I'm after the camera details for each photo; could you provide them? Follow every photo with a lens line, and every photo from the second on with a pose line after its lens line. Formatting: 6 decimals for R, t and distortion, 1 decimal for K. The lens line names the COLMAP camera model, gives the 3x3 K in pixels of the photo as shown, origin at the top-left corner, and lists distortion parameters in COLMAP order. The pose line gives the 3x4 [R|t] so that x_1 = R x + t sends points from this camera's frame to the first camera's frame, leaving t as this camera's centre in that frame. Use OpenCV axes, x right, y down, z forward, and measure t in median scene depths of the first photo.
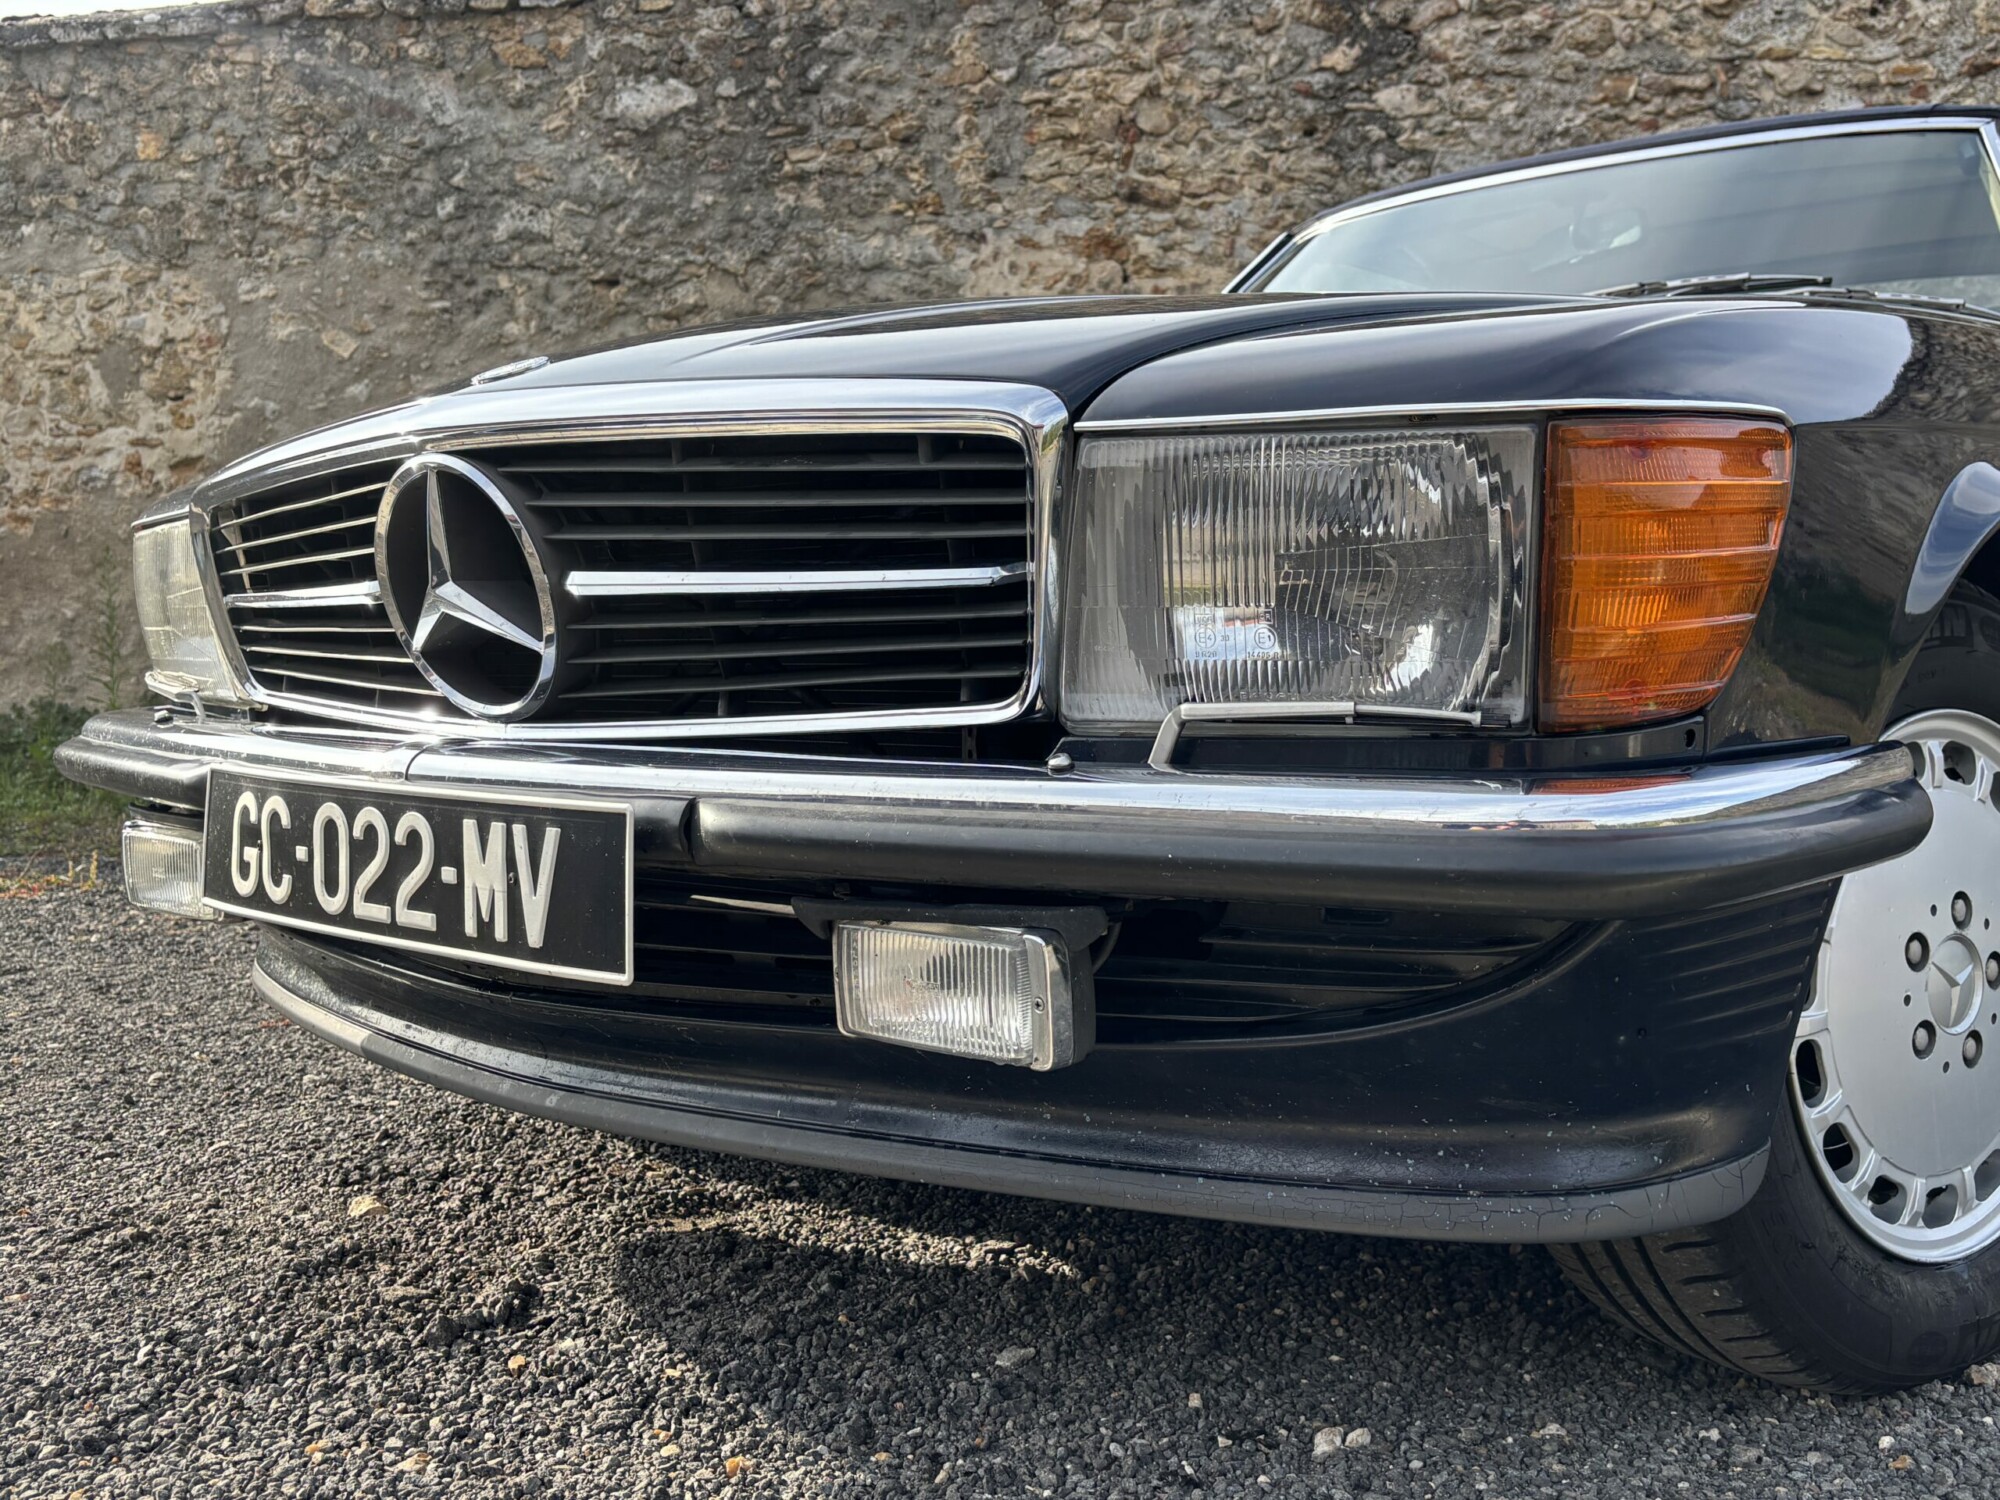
lens RADIAL K [[1878.7, 0, 1028.9], [0, 1878.7, 726.0], [0, 0, 1]] dist [-0.010938, 0.078345]
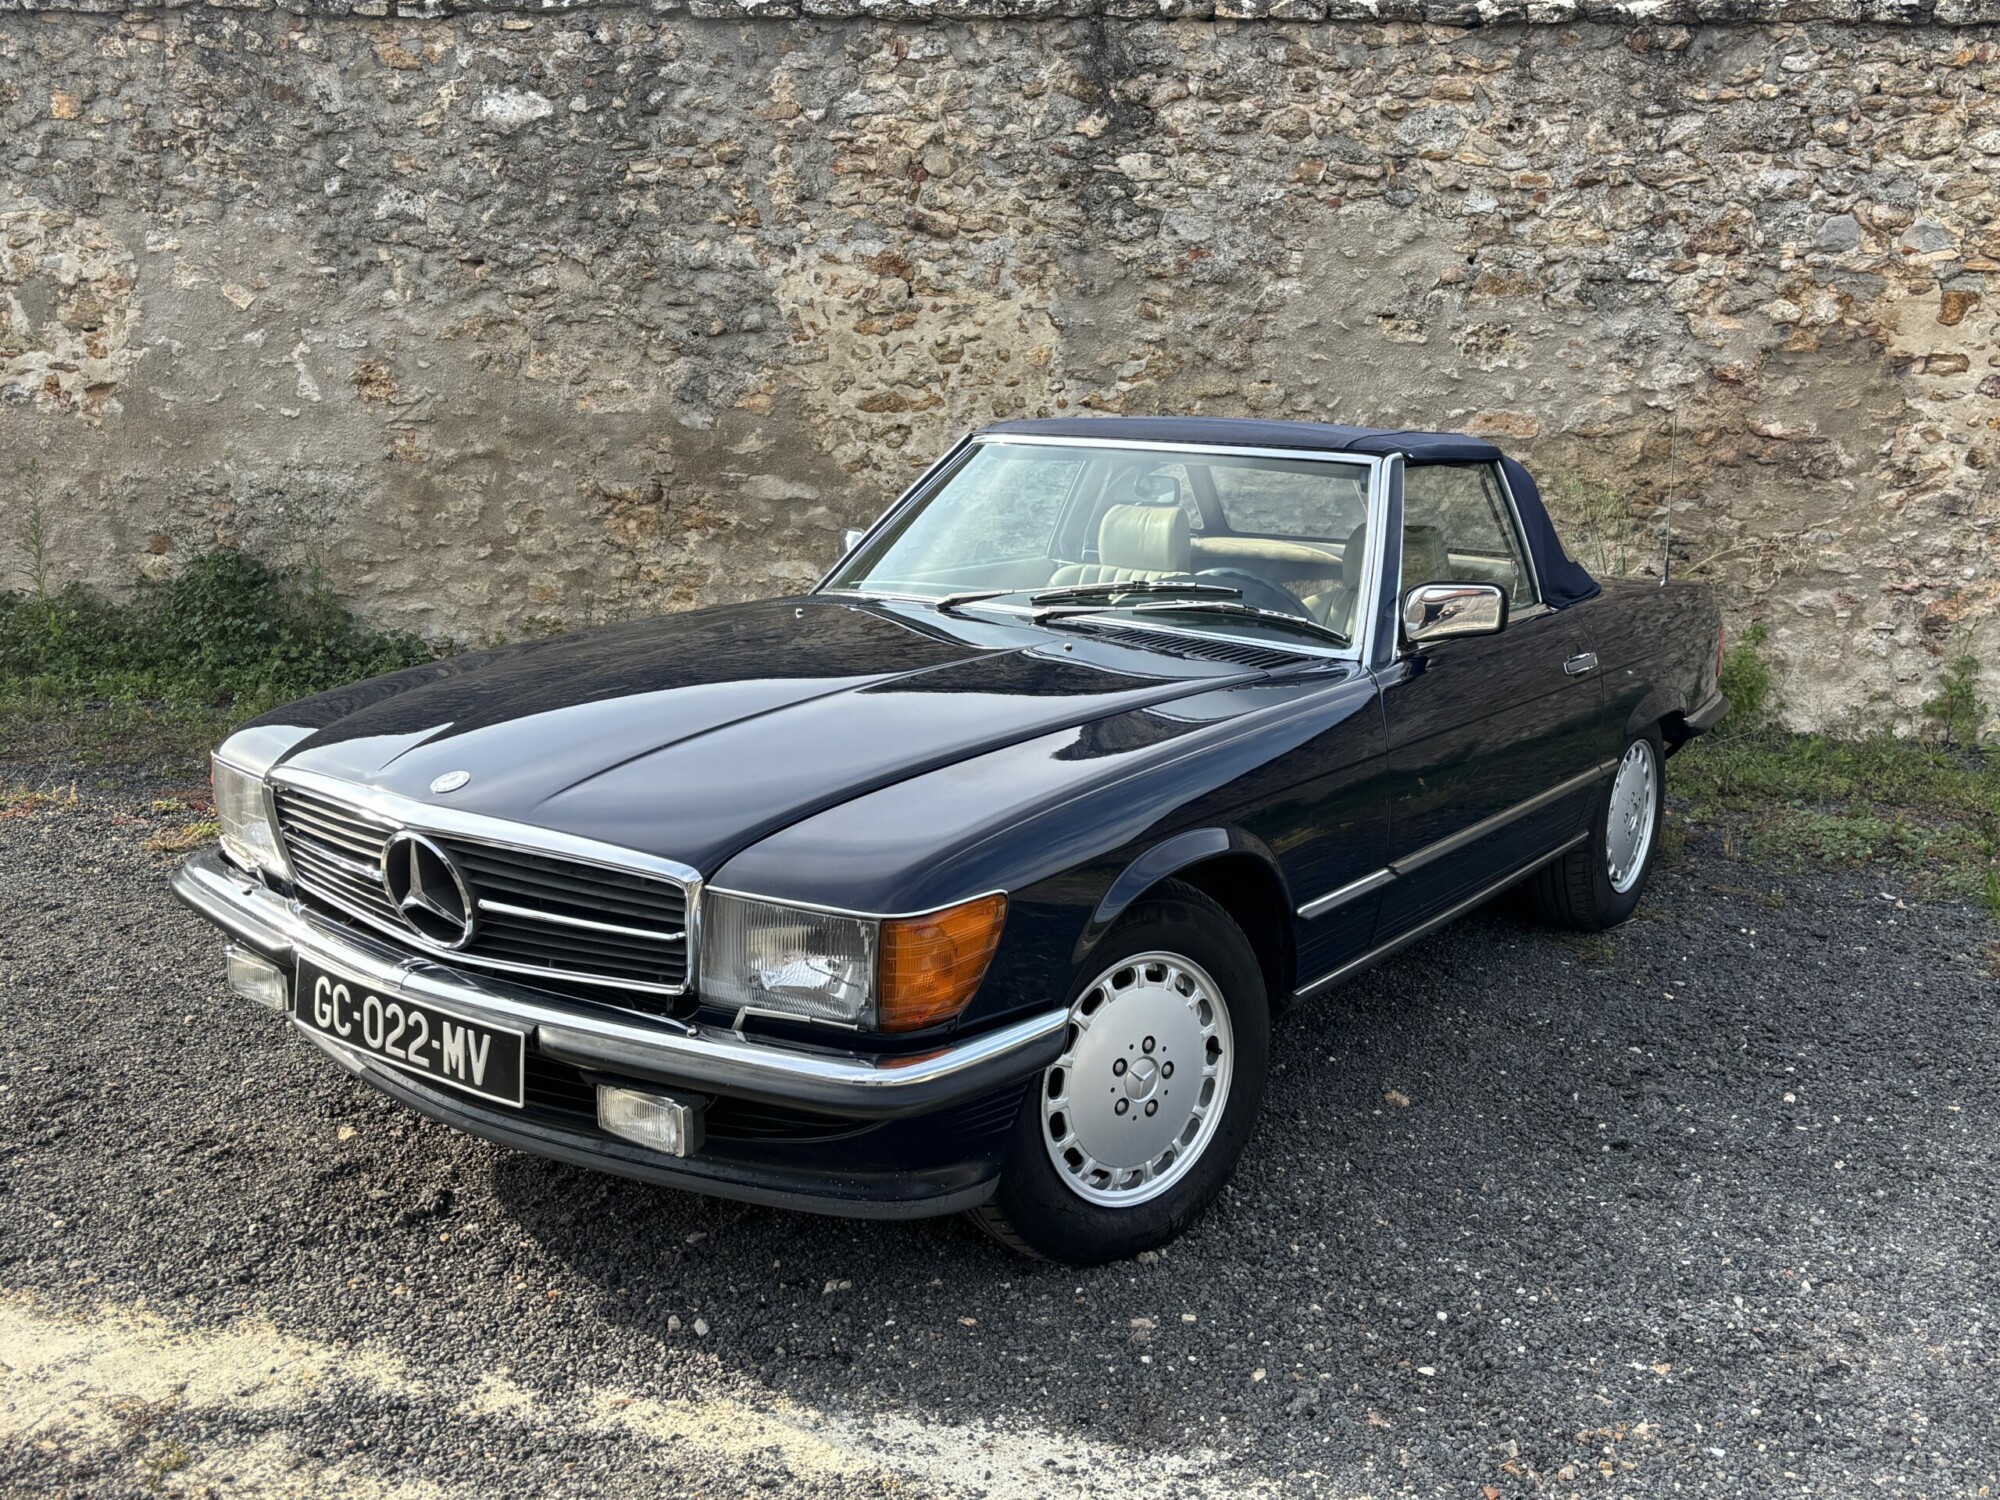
lens RADIAL K [[1810.6, 0, 1001.2], [0, 1810.6, 740.8], [0, 0, 1]] dist [0.026957, 0.008171]
pose [[0.996680, 0.037050, 0.072494, 0.151803], [-0.046023, 0.990924, 0.126300, -0.436903], [-0.067156, -0.129217, 0.989340, -0.849898]]
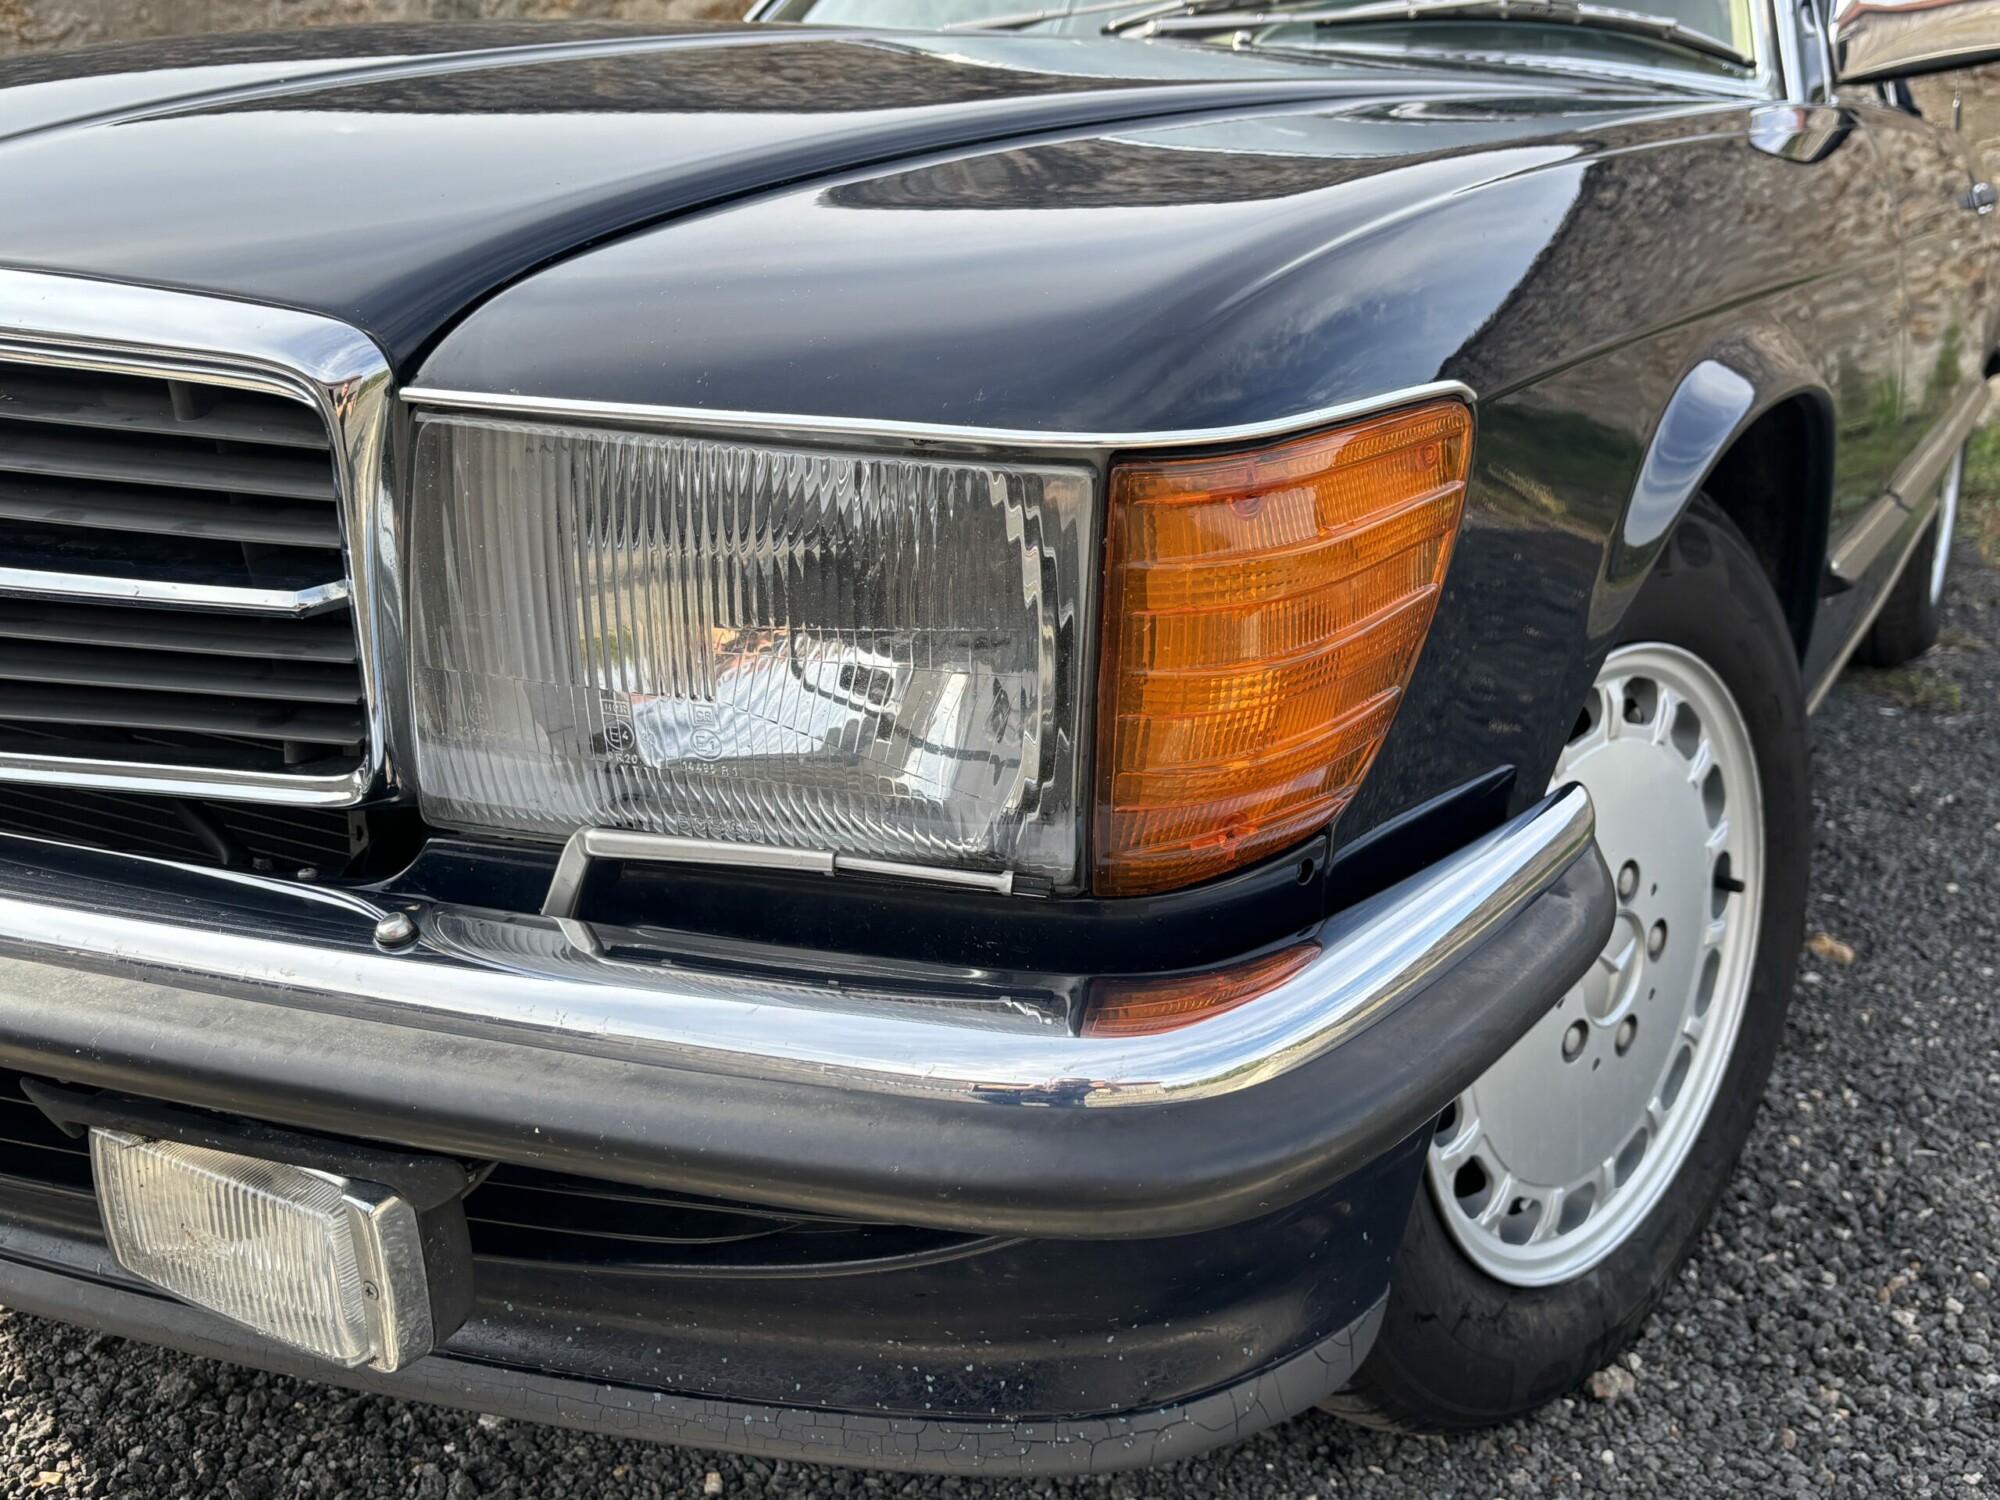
lens RADIAL K [[1879.7, 0, 1001.6], [0, 1879.7, 747.1], [0, 0, 1]] dist [0.037834, -0.008563]
pose [[0.988018, -0.022362, 0.152711, 0.084468], [-0.011512, 0.976015, 0.217399, -0.124857], [-0.153909, -0.216552, 0.964063, 0.223150]]
